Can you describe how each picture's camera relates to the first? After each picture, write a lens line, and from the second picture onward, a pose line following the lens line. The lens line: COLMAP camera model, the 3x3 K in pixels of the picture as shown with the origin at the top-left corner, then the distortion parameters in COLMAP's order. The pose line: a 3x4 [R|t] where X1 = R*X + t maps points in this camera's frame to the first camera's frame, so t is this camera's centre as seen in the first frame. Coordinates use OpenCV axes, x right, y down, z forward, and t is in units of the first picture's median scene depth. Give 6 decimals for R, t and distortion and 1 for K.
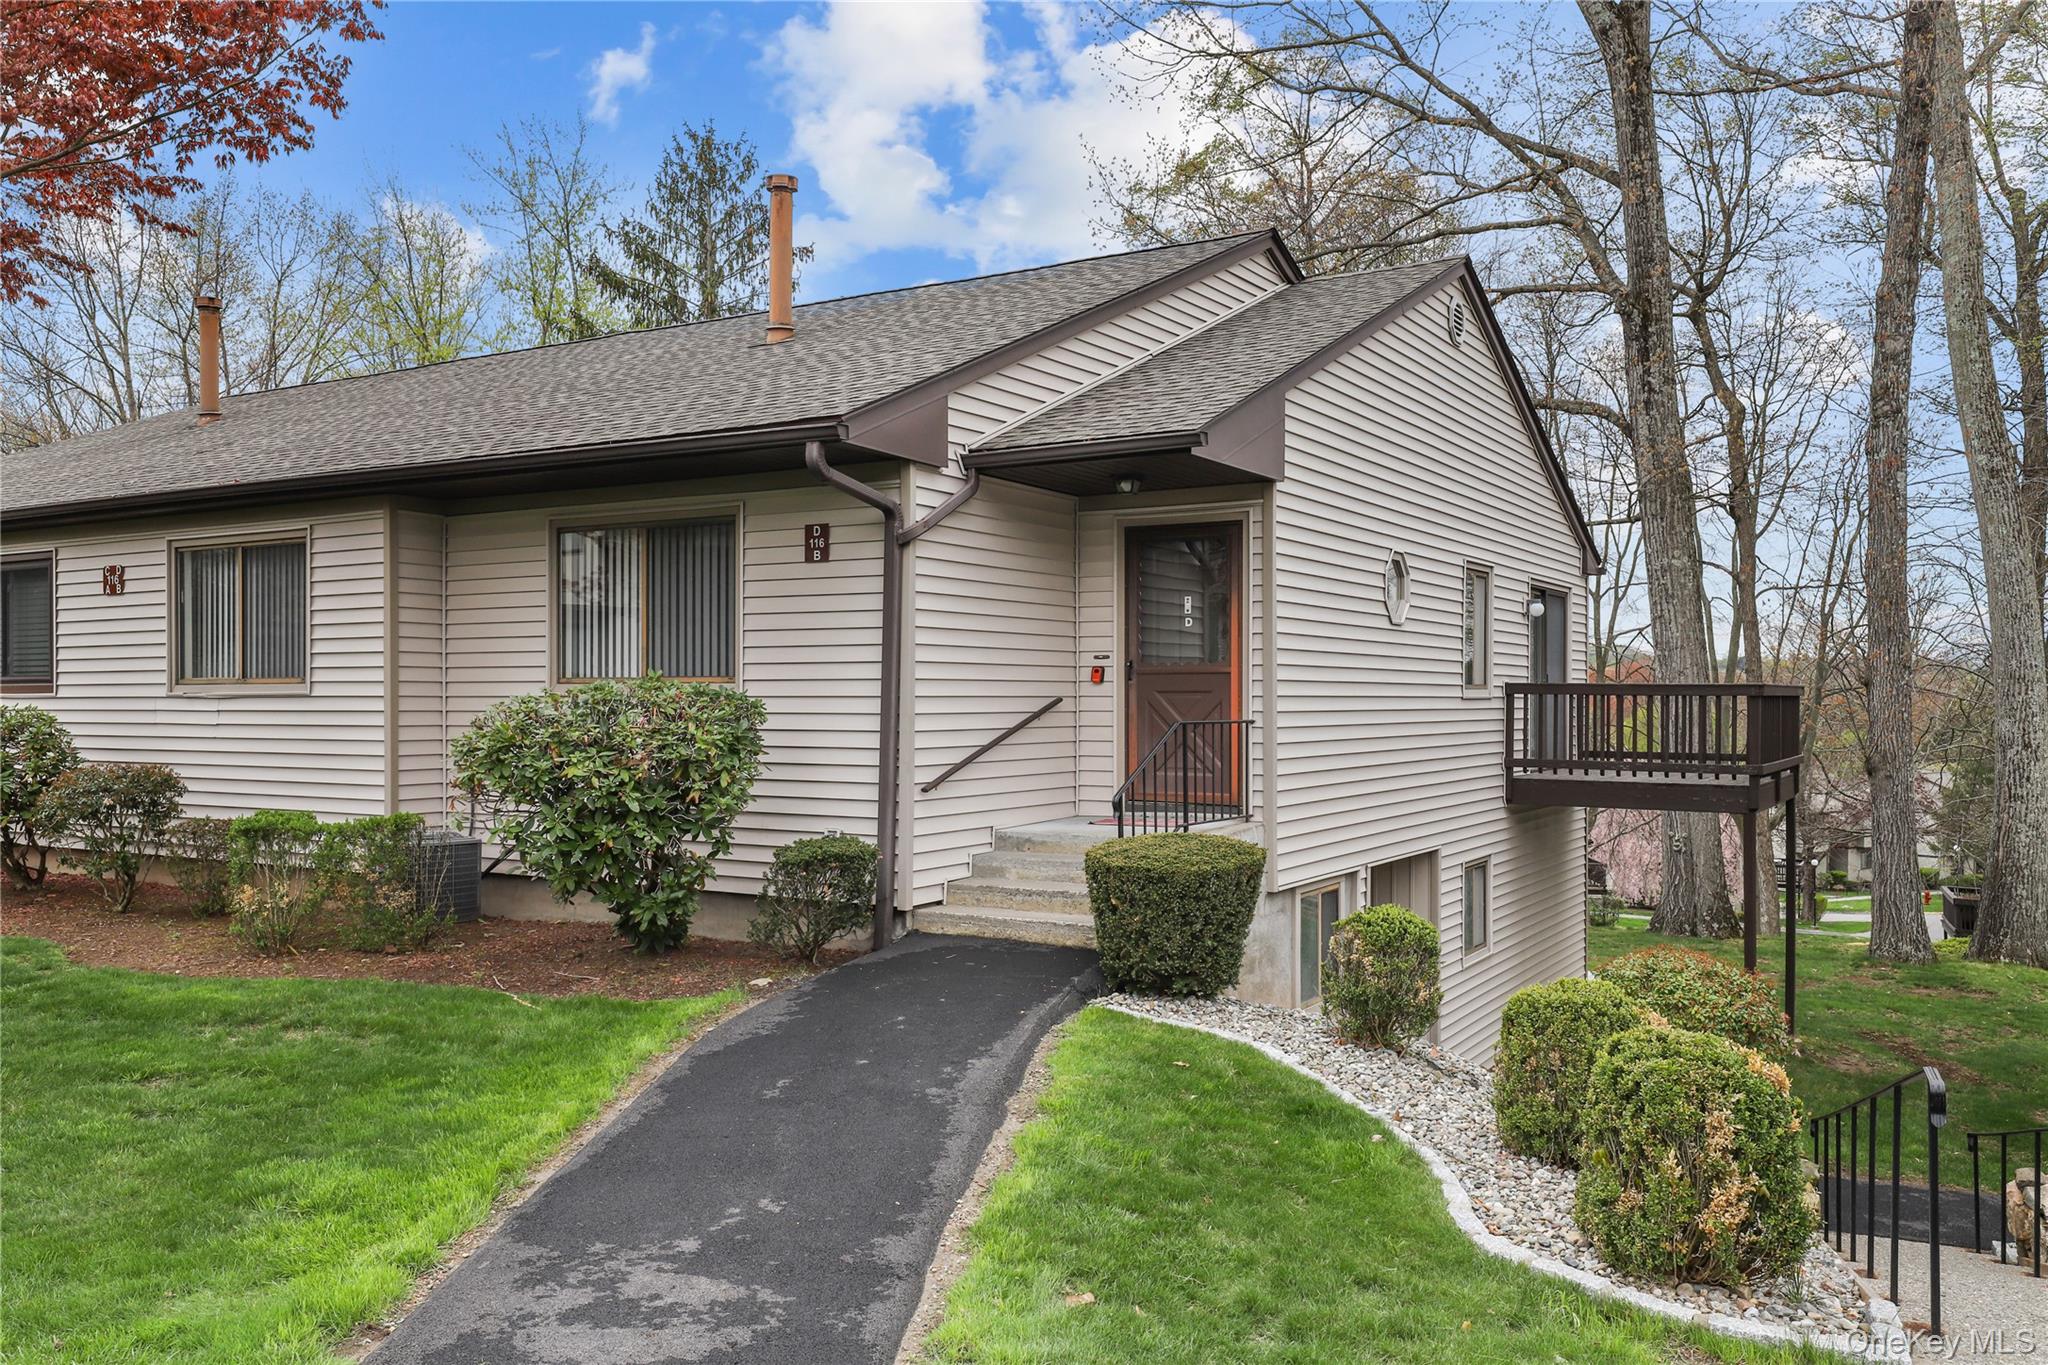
lens RADIAL K [[1611.9, 0, 1045.7], [0, 1611.9, 689.1], [0, 0, 1]] dist [0.027424, 0.000425]
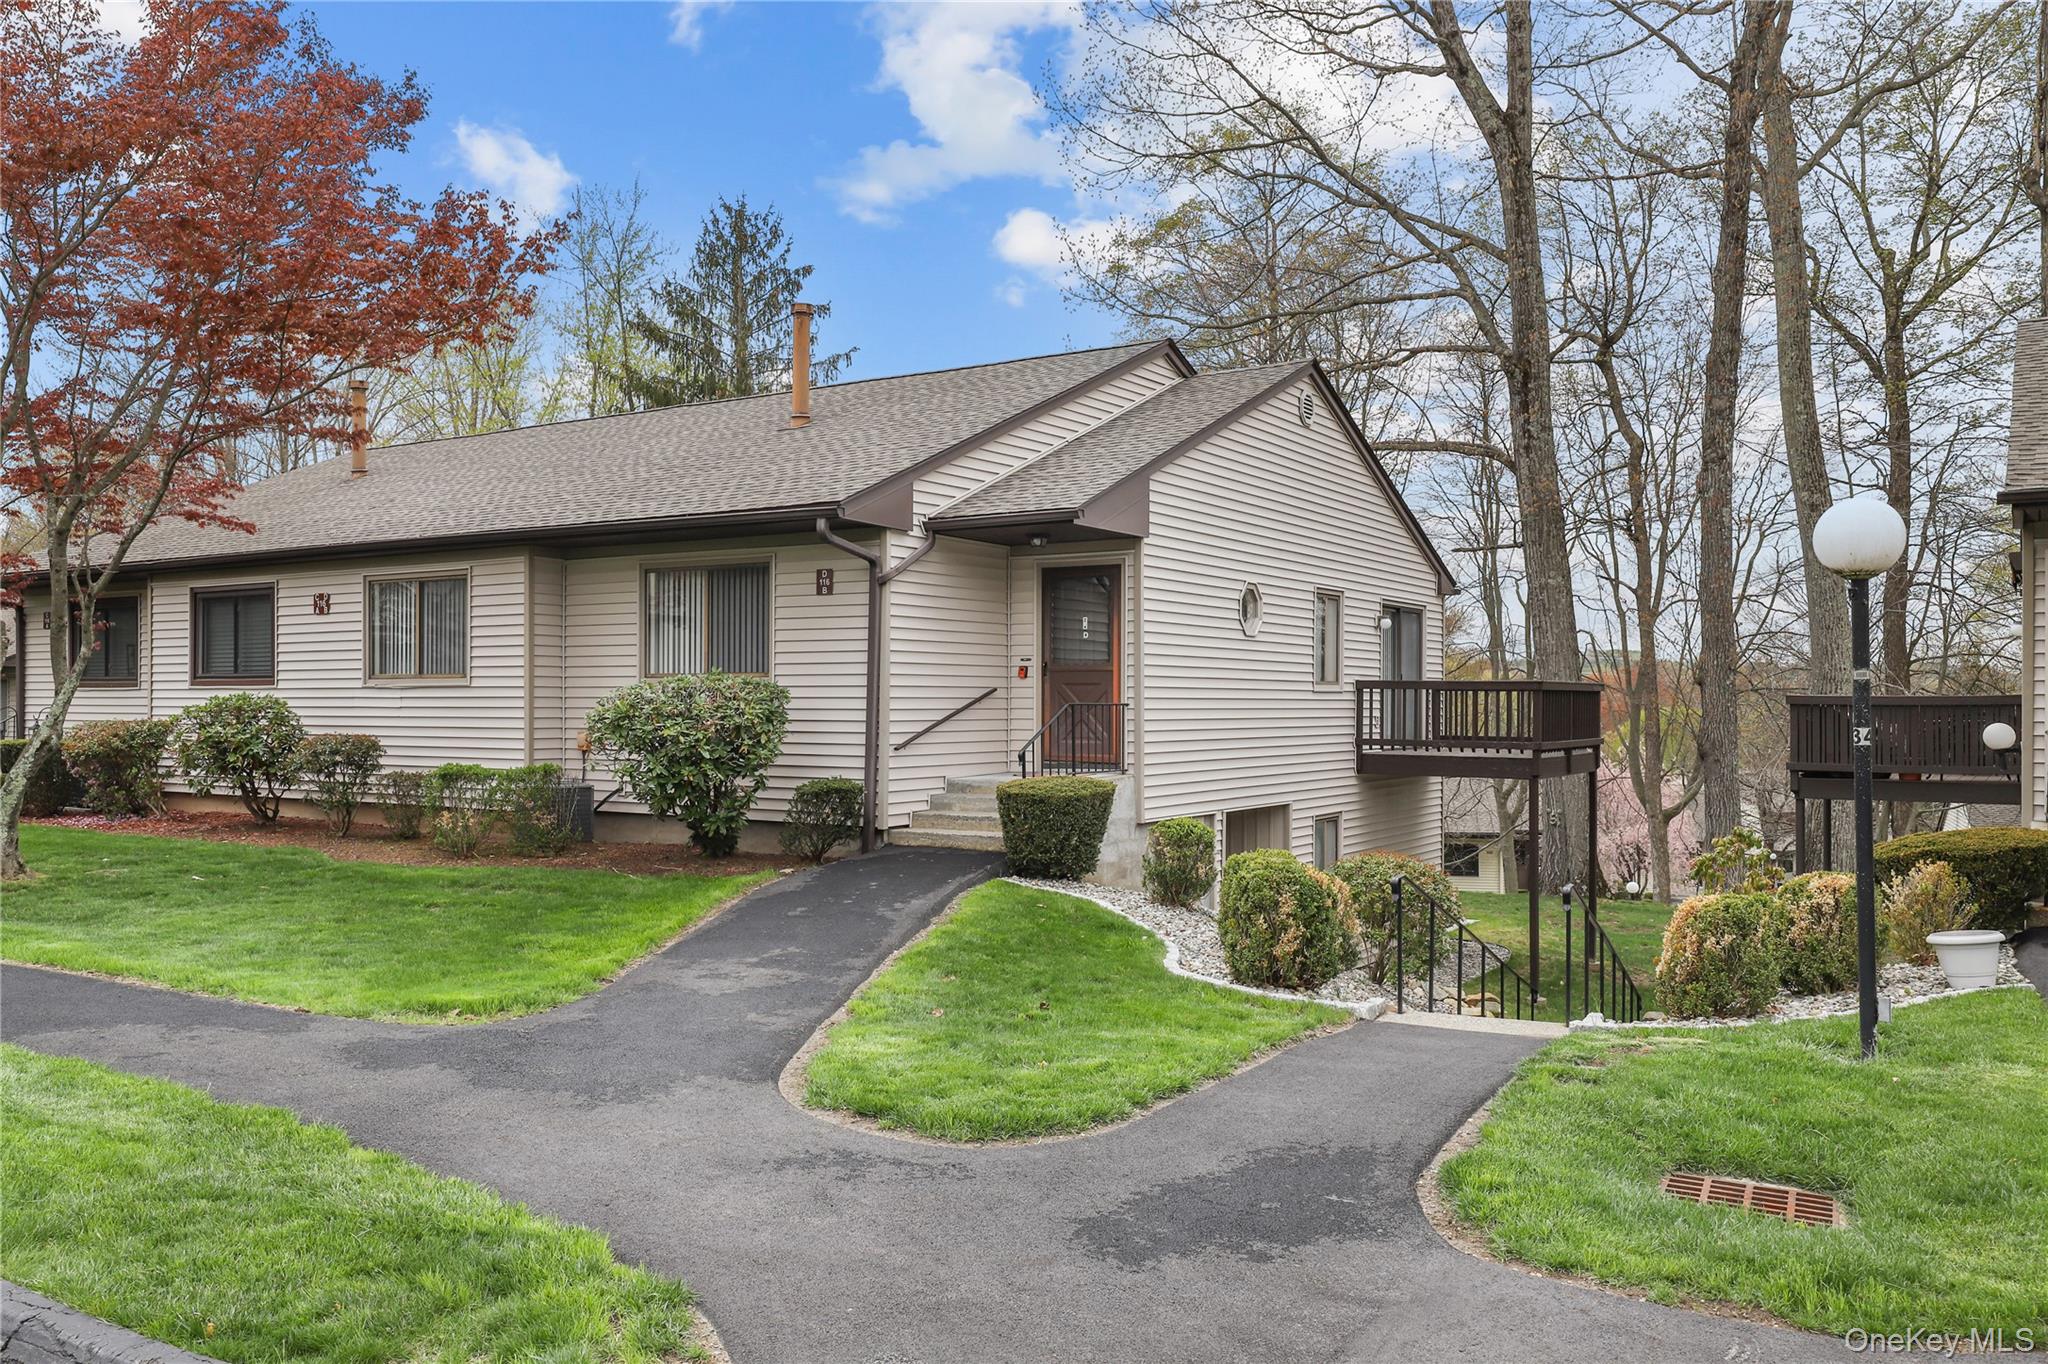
lens RADIAL K [[1605.8, 0, 1010.4], [0, 1605.8, 672.6], [0, 0, 1]] dist [0.002559, 0.001944]
pose [[0.999457, 0.001129, -0.032944, 0.067105], [-0.001561, 0.999913, -0.013104, 0.010022], [0.032926, 0.013148, 0.999371, -0.405694]]
